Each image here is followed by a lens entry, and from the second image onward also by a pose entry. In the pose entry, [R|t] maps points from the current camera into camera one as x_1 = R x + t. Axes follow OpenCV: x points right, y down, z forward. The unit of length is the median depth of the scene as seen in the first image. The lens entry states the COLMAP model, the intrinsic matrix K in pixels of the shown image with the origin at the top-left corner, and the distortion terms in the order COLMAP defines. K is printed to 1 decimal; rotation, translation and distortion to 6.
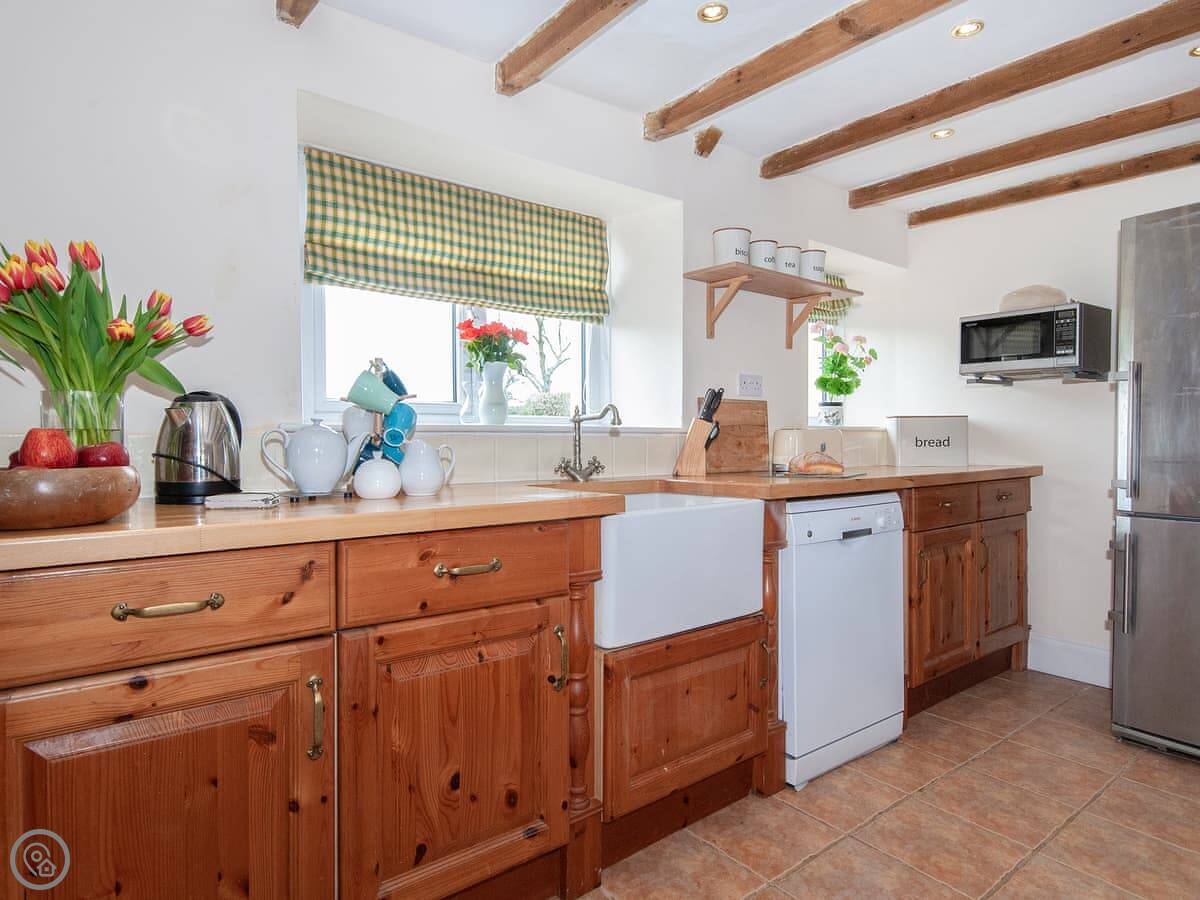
lens RADIAL K [[698.2, 0, 593.6], [0, 698.2, 447.2], [0, 0, 1]] dist [-0.005108, -0.000739]
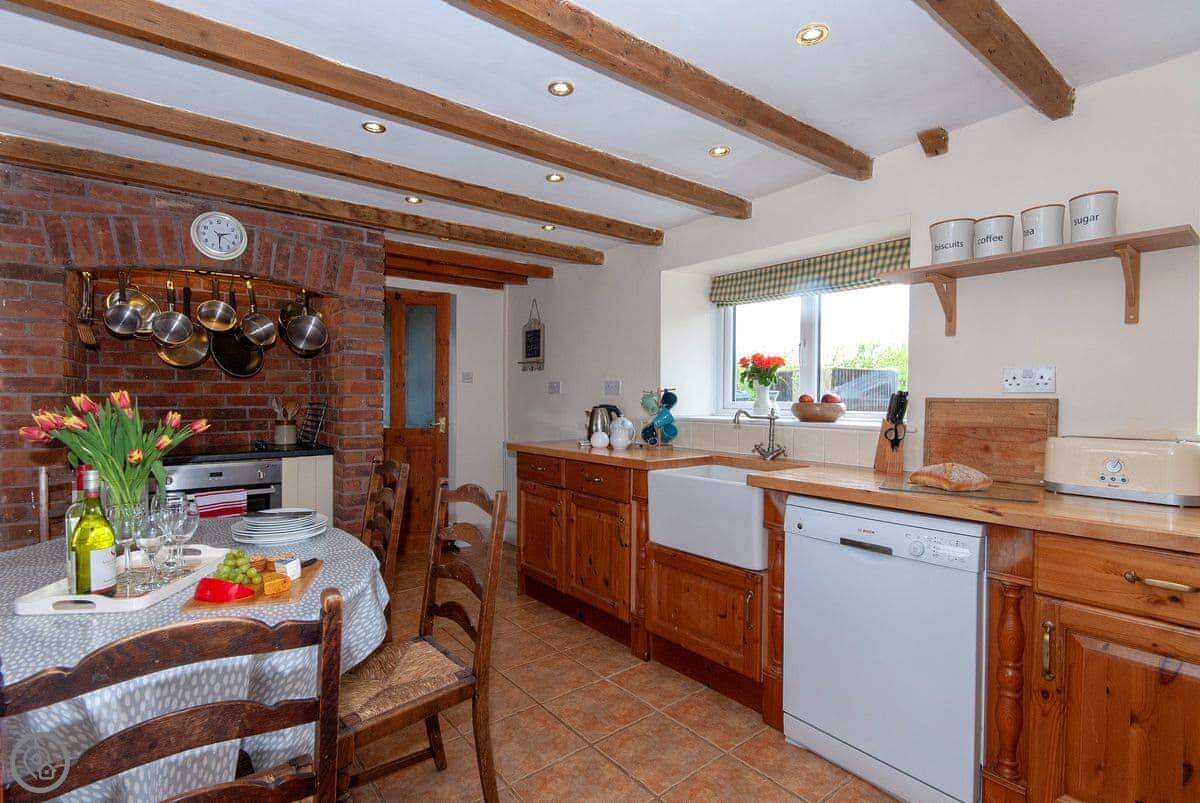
lens RADIAL K [[576.1, 0, 597.4], [0, 576.1, 400.8], [0, 0, 1]] dist [-0.005031, -0.000965]
pose [[-0.003207, 0.008525, -0.999959, 1.282427], [-0.019076, 0.999781, 0.008585, -0.084580], [0.999813, 0.019102, -0.003044, 0.686370]]
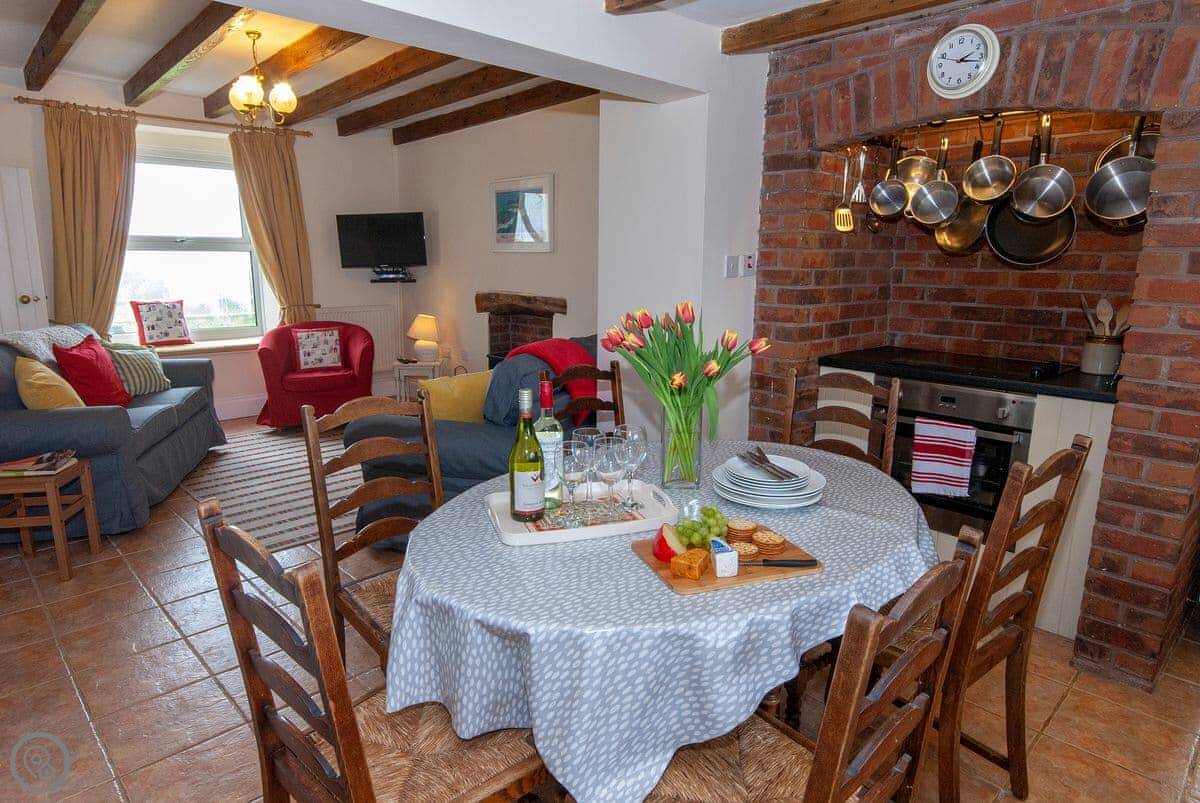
lens RADIAL K [[704.5, 0, 591.1], [0, 704.5, 383.1], [0, 0, 1]] dist [0.000697, -0.000207]
pose [[-0.995783, 0.004589, -0.091629, 0.627153], [-0.013014, 0.981583, 0.190590, -0.143351], [0.090816, 0.190978, -0.977384, 0.954400]]
